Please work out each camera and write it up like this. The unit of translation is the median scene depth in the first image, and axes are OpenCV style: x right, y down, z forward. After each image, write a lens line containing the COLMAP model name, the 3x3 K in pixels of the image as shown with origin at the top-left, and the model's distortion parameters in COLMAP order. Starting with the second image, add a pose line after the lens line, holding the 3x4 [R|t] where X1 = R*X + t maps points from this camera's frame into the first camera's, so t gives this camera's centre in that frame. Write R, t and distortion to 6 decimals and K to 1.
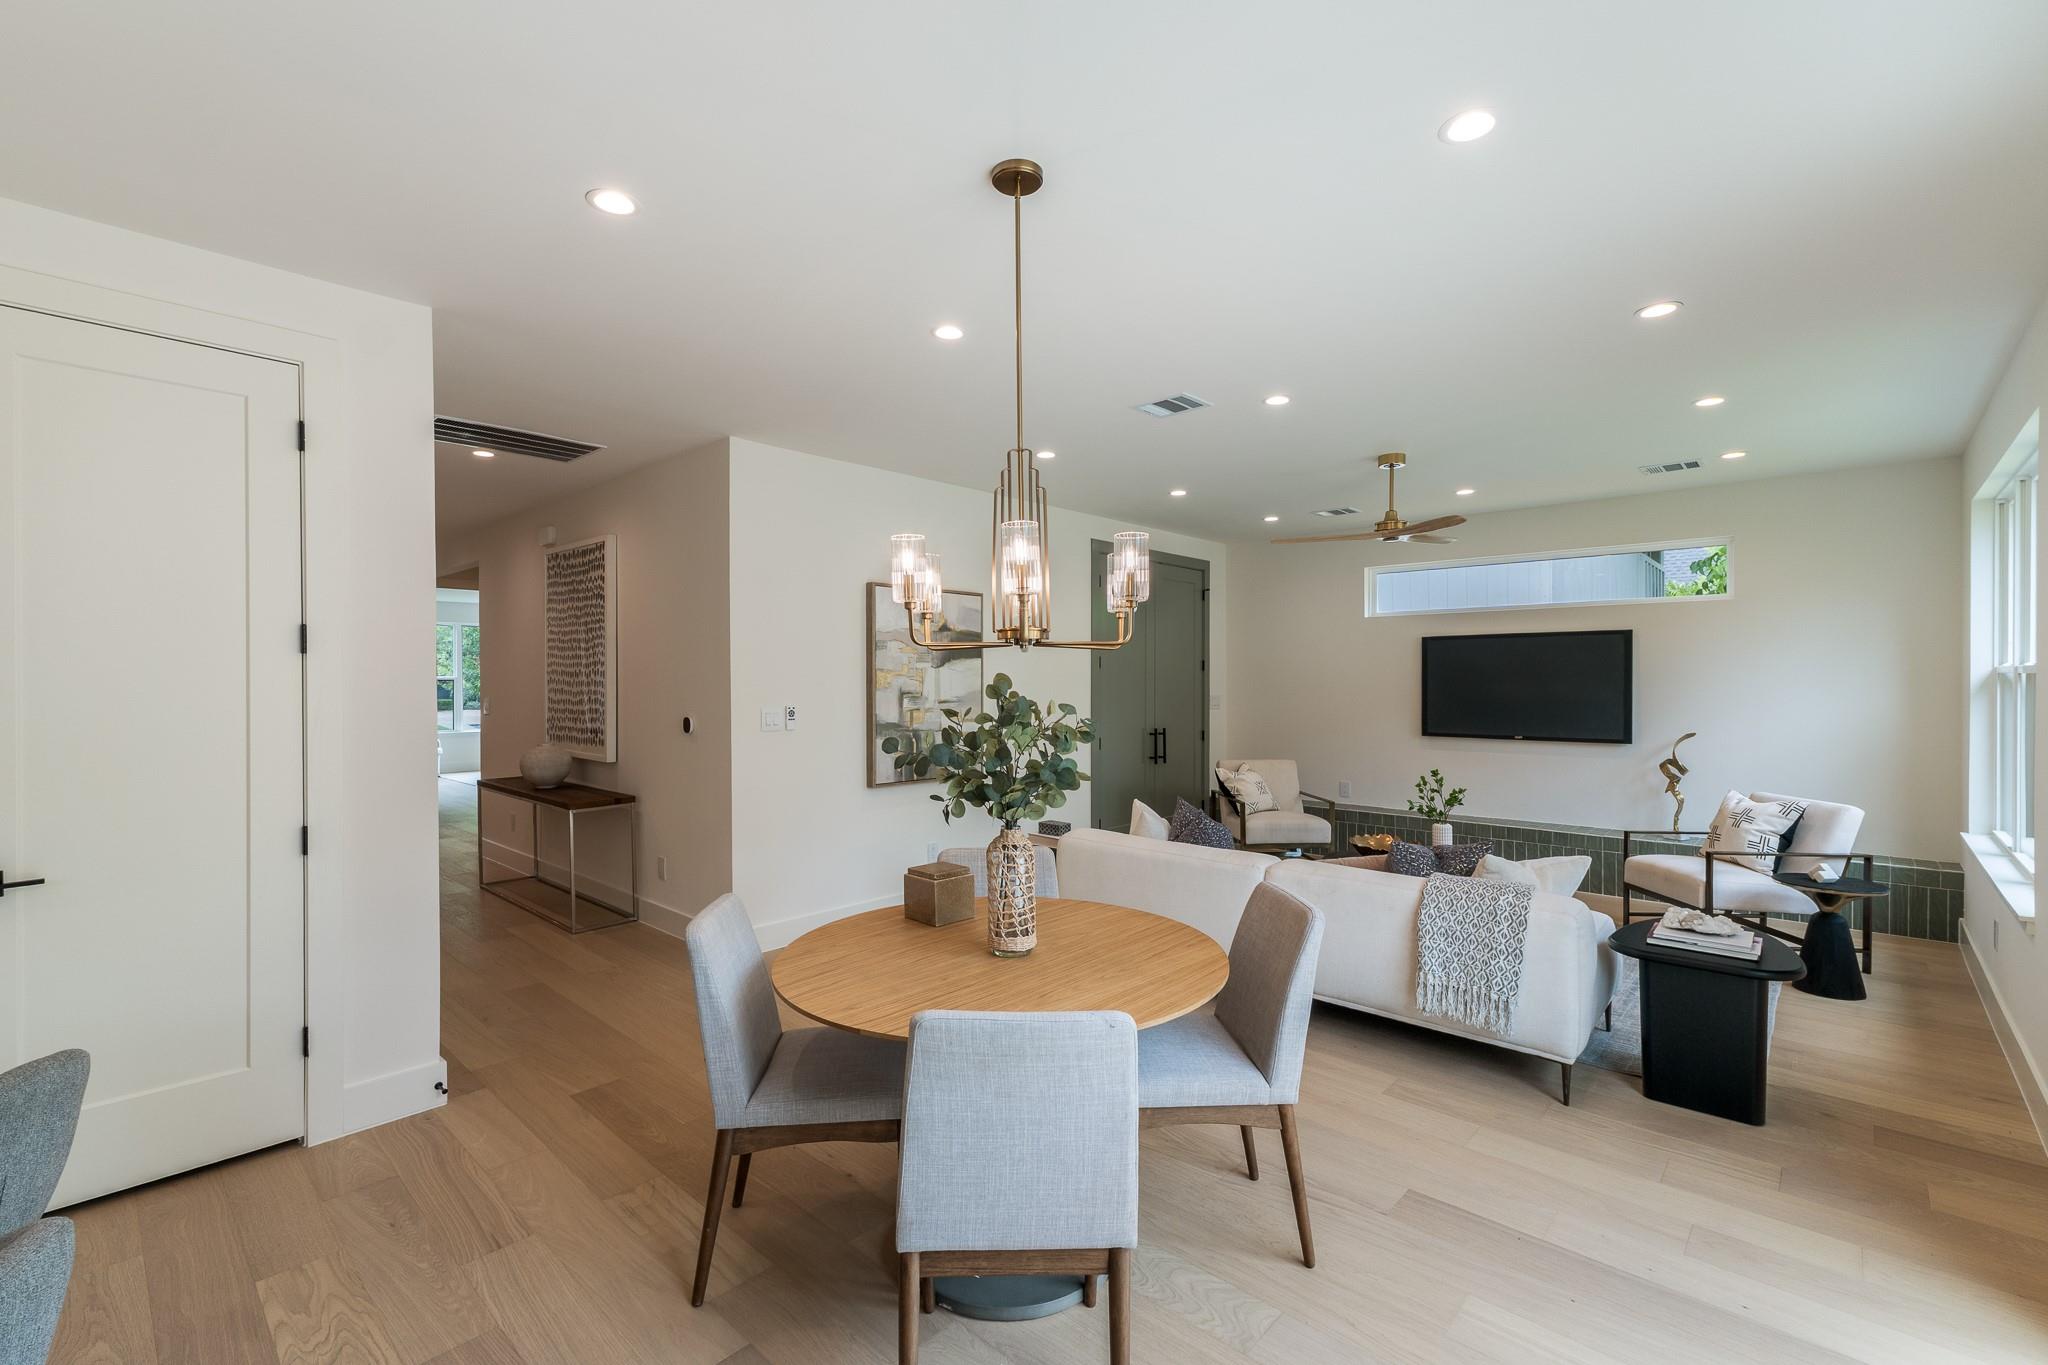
lens RADIAL K [[900.9, 0, 1021.3], [0, 900.9, 674.5], [0, 0, 1]] dist [0.001106, 0.000227]
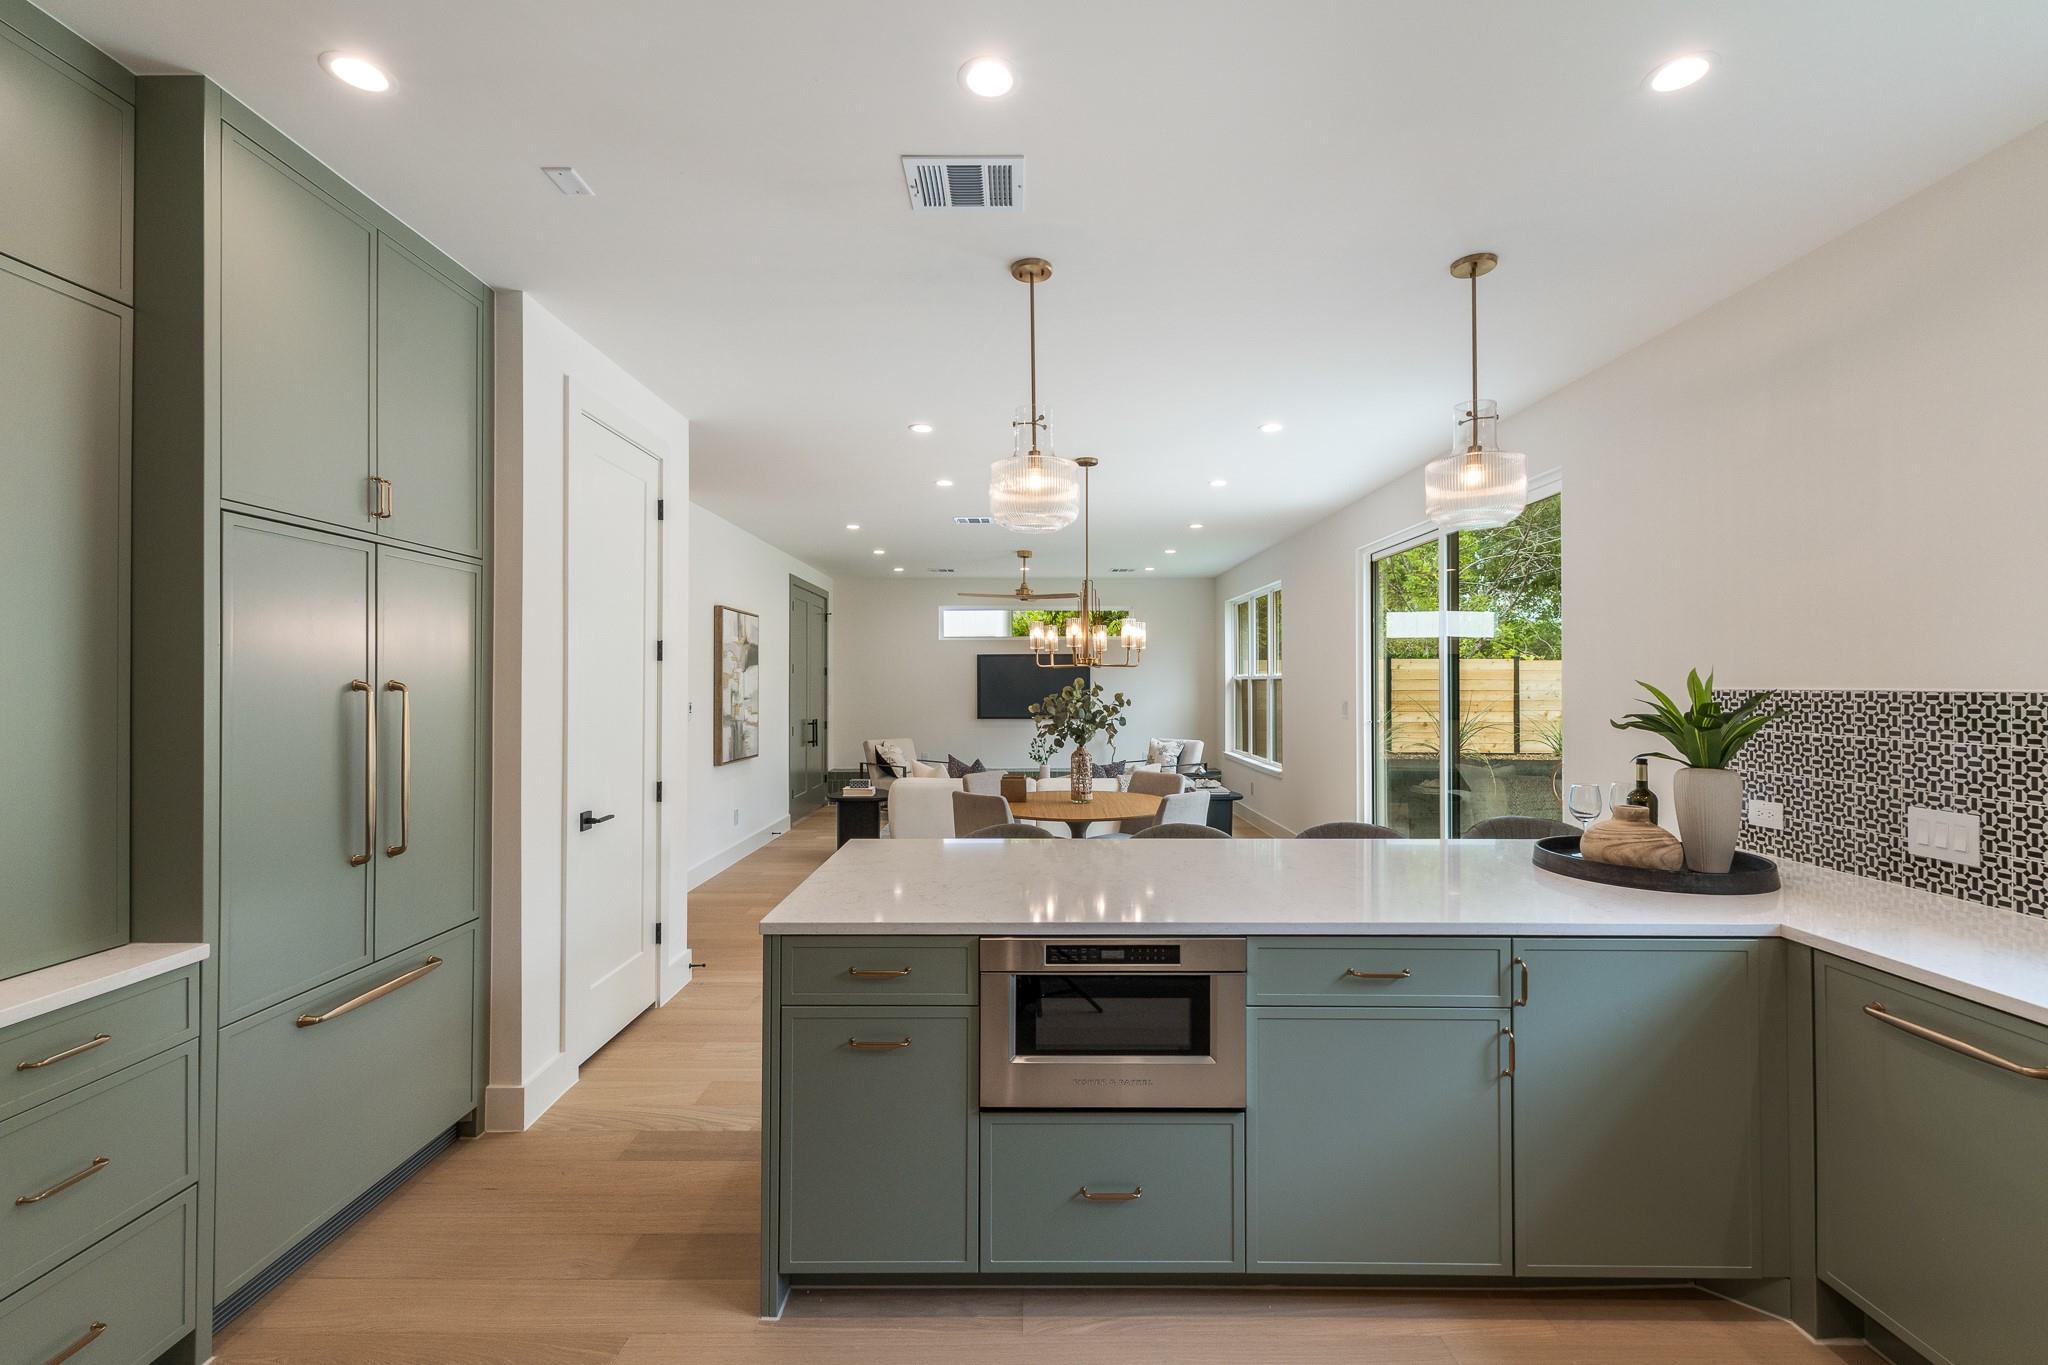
lens RADIAL K [[900.9, 0, 1021.3], [0, 900.9, 674.5], [0, 0, 1]] dist [0.001106, 0.000227]
pose [[0.728990, 0.006381, 0.684495, -0.730868], [-0.003134, 0.999977, -0.005984, 0.002380], [-0.684517, 0.002217, 0.728993, -0.228859]]
